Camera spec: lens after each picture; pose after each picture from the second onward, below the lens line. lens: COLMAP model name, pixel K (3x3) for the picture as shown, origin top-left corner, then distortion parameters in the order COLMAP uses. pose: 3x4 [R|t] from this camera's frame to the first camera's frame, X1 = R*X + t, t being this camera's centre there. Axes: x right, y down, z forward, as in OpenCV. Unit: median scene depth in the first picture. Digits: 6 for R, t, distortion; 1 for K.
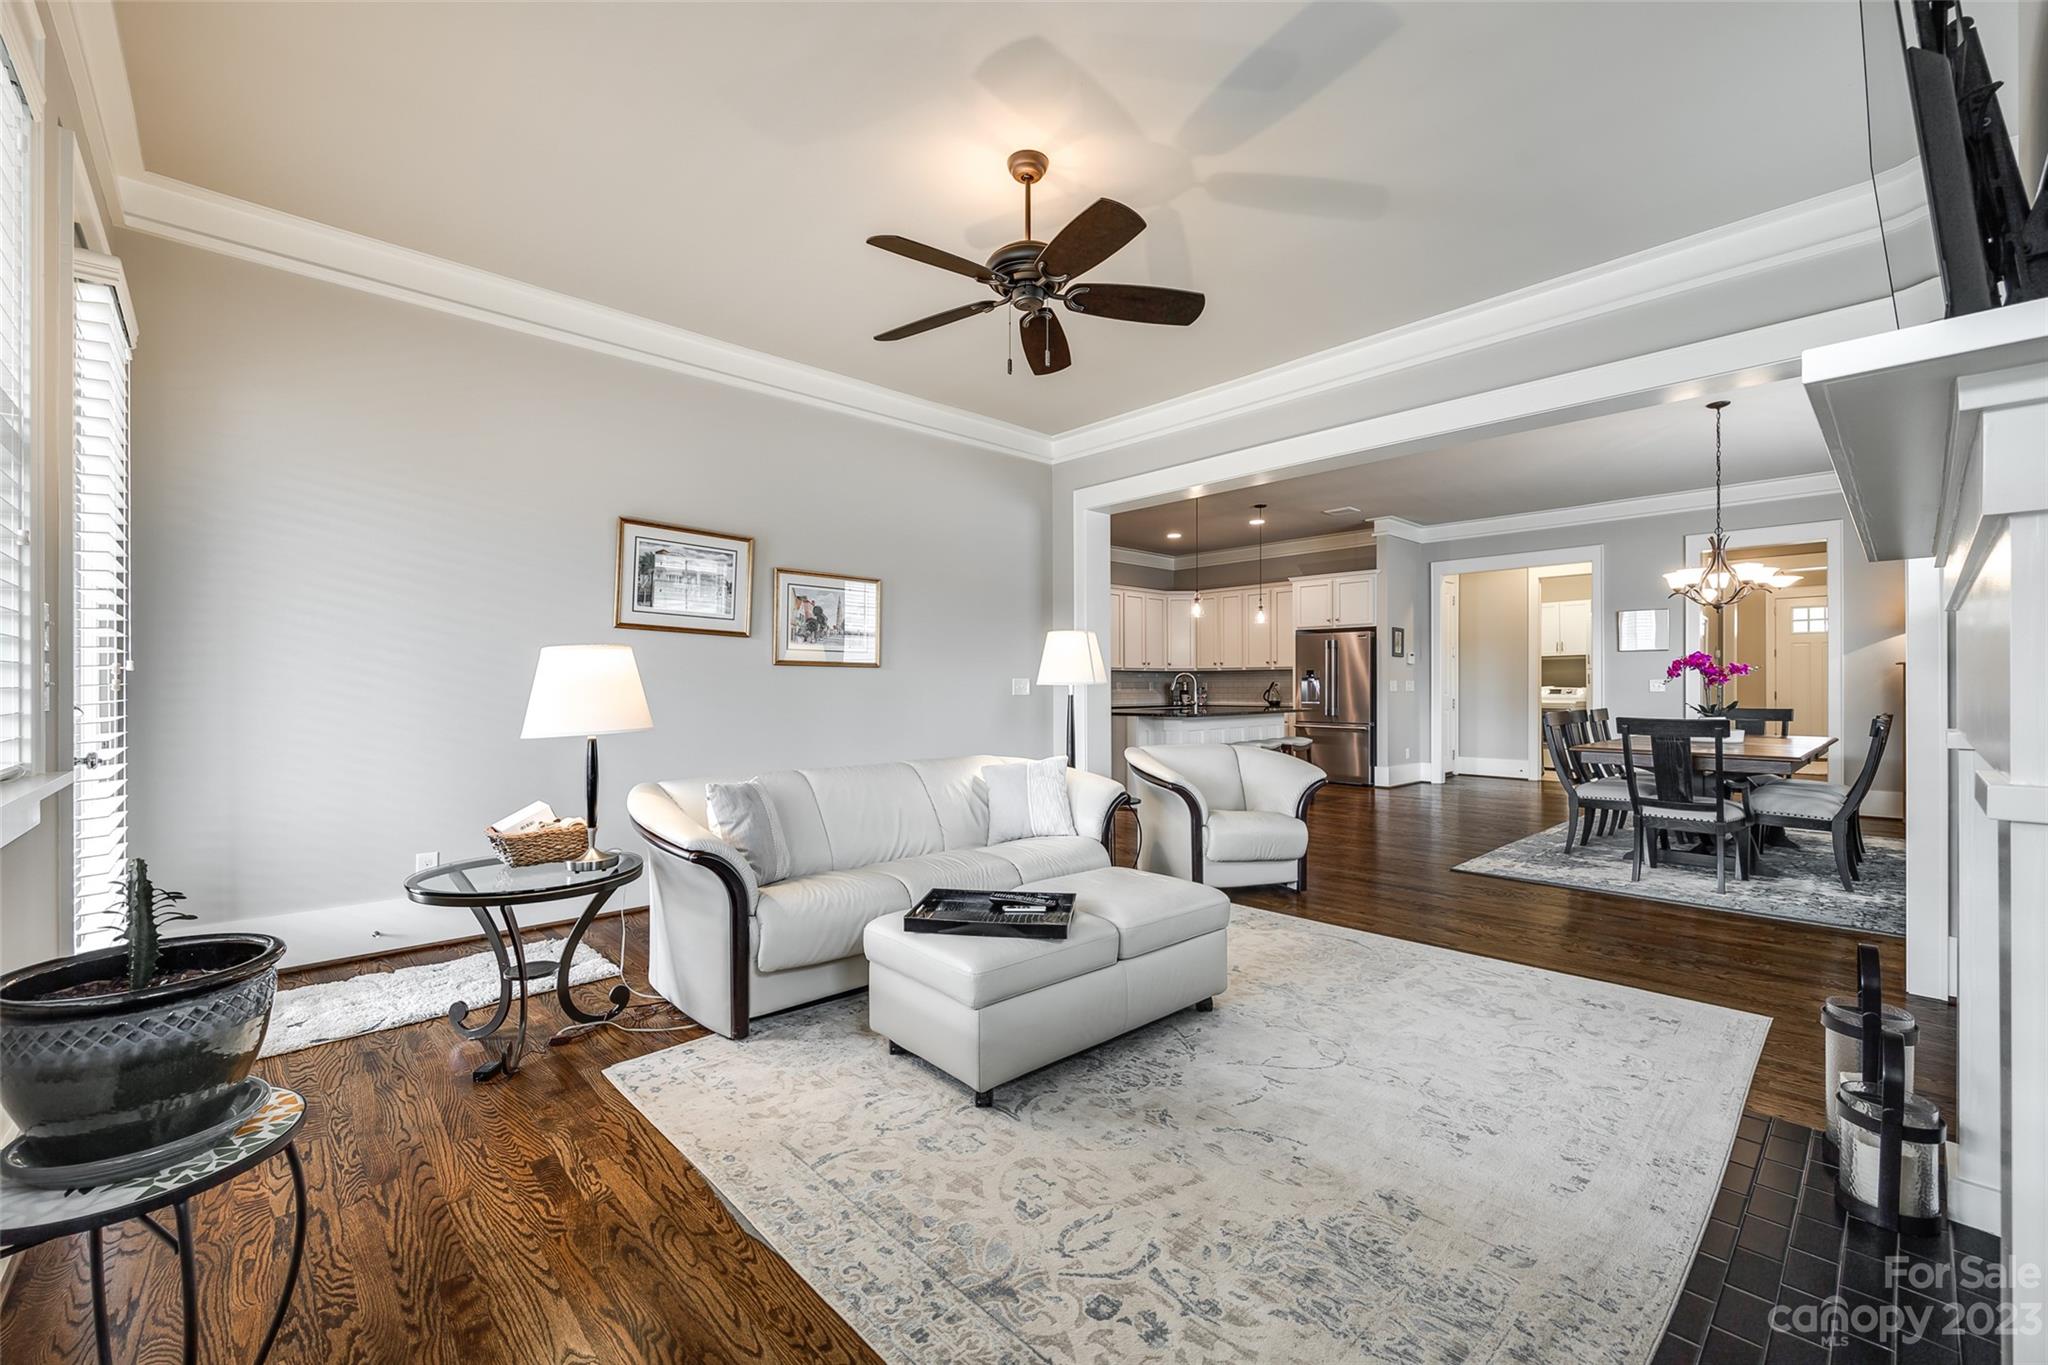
lens RADIAL K [[825.8, 0, 1024.0], [0, 825.8, 689.6], [0, 0, 1]] dist [-0.002167, -0.000120]
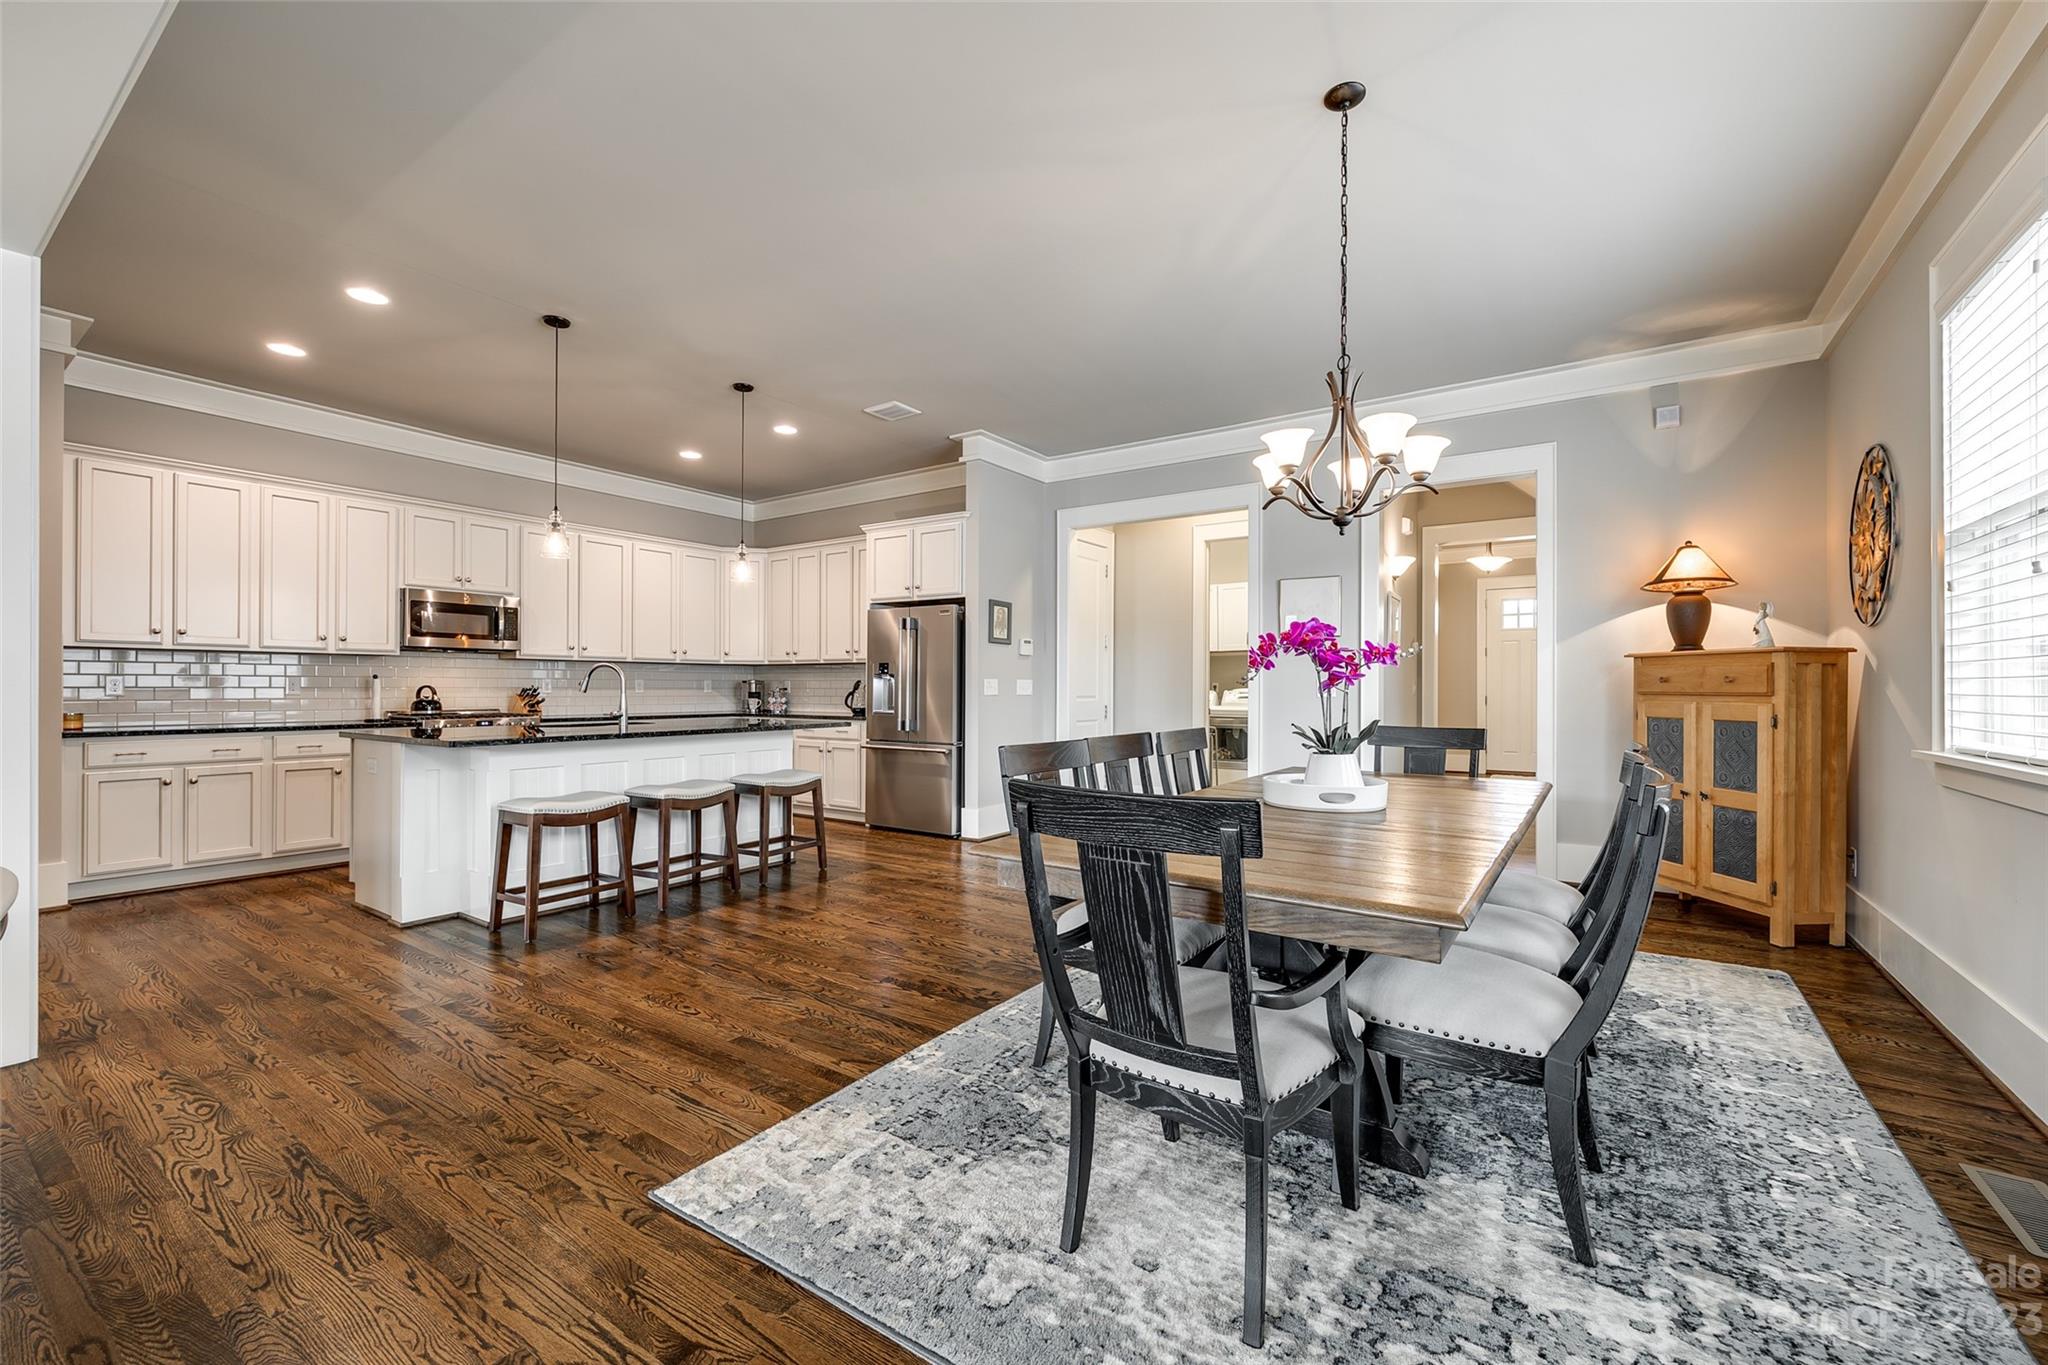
lens RADIAL K [[825.8, 0, 1031.1], [0, 825.8, 674.8], [0, 0, 1]] dist [-0.002167, -0.000120]
pose [[0.975500, 0.008749, 0.219825, 0.335330], [-0.004543, 0.999797, -0.019632, -0.001357], [-0.219952, 0.018153, 0.975342, 0.342370]]
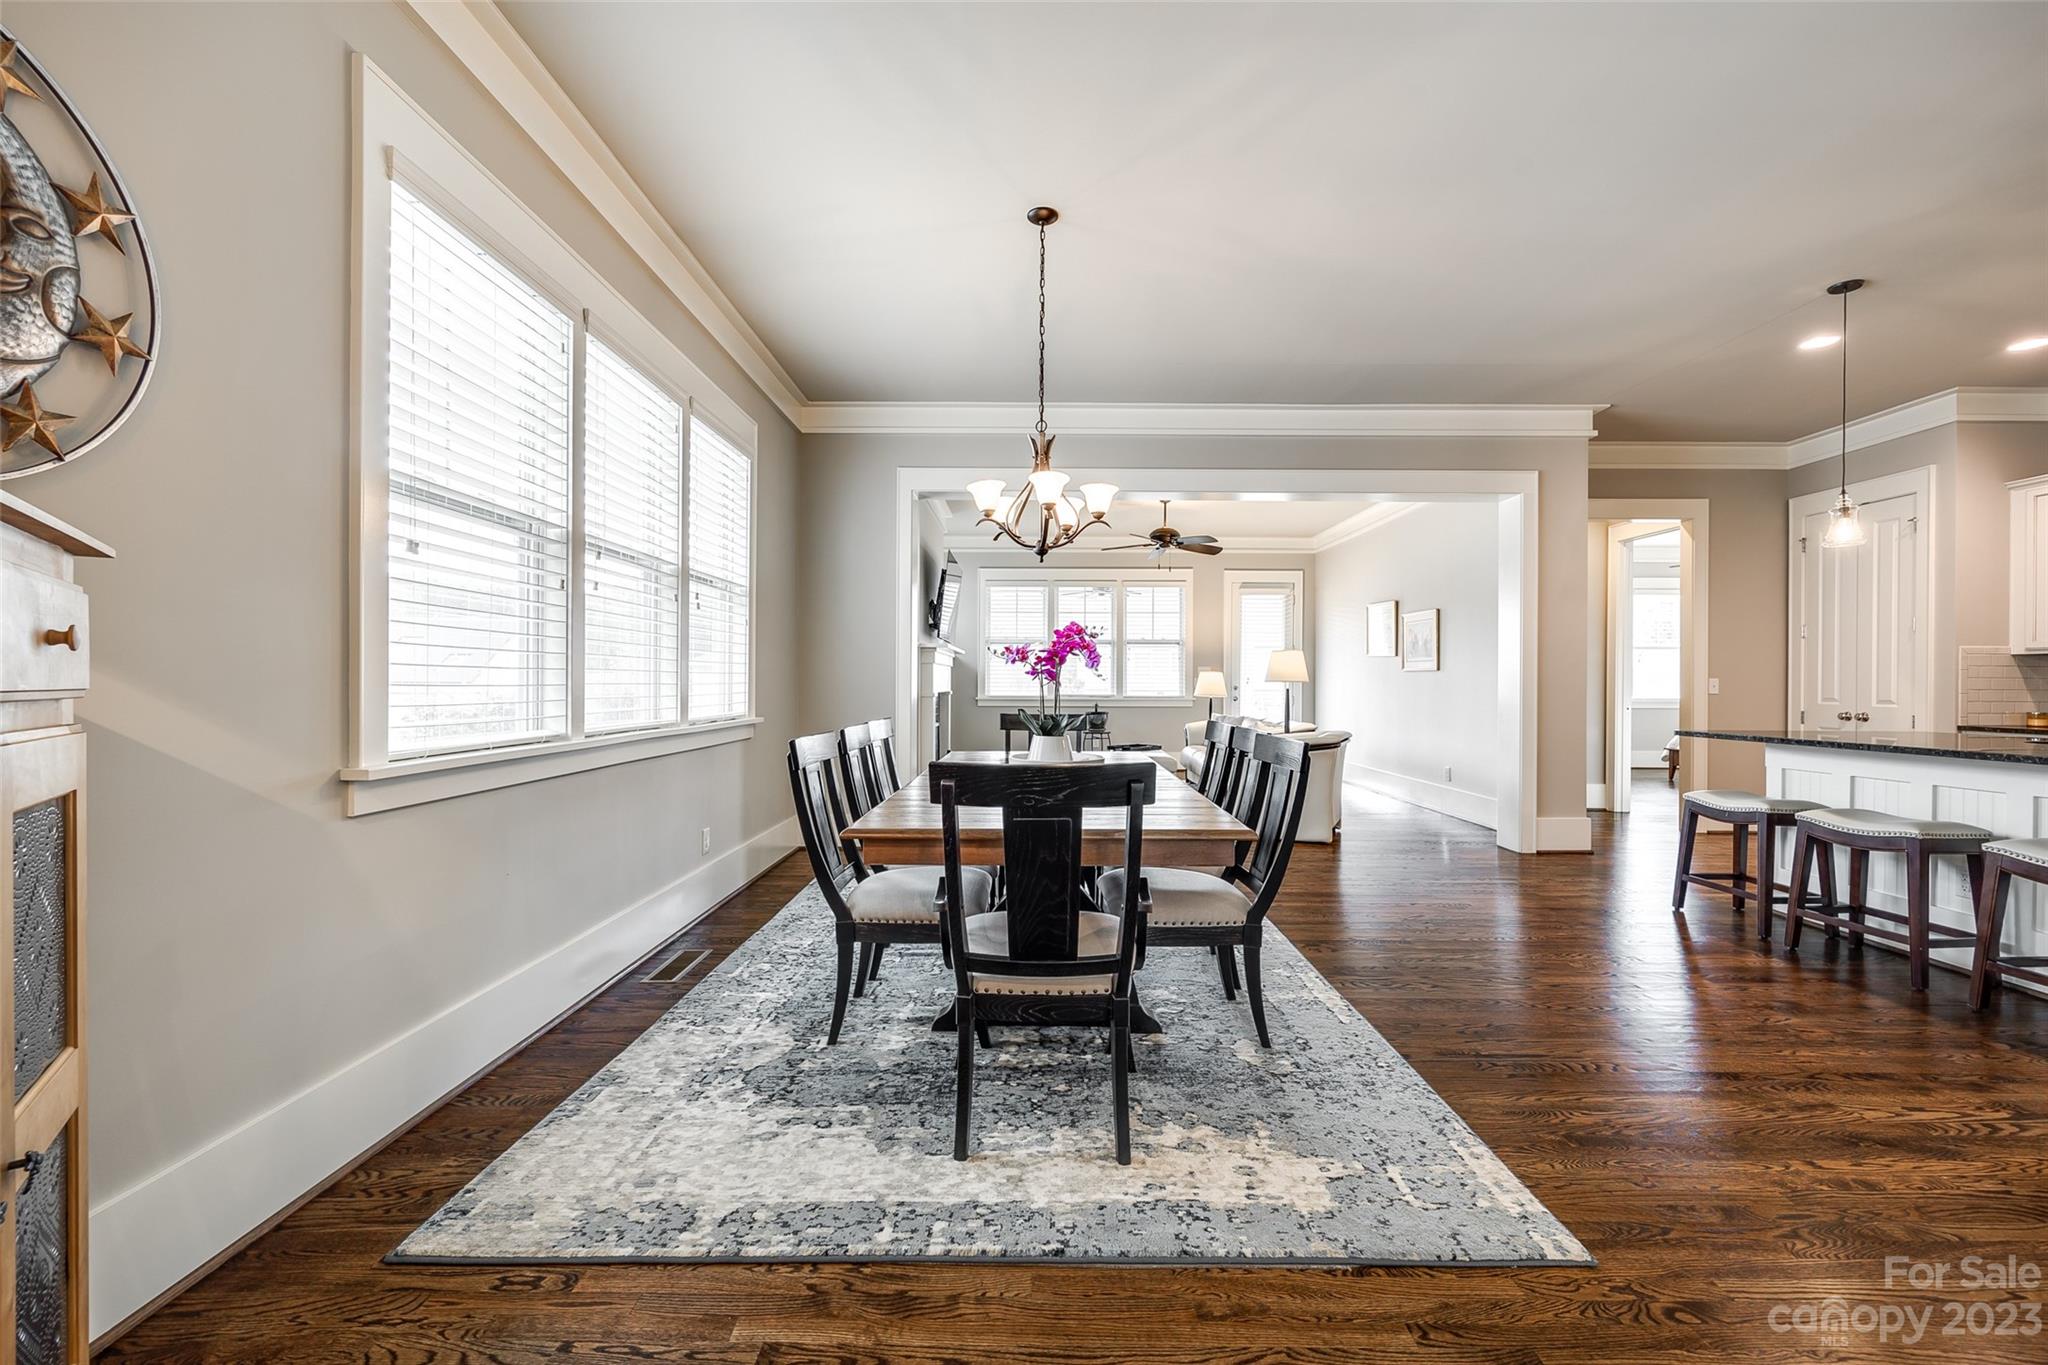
lens RADIAL K [[825.8, 0, 1029.4], [0, 825.8, 682.4], [0, 0, 1]] dist [-0.002167, -0.000120]
pose [[-0.683806, -0.002223, -0.729661, 0.757012], [-0.005639, 0.999982, 0.002238, -0.004087], [0.729642, 0.005645, -0.683806, 0.826125]]
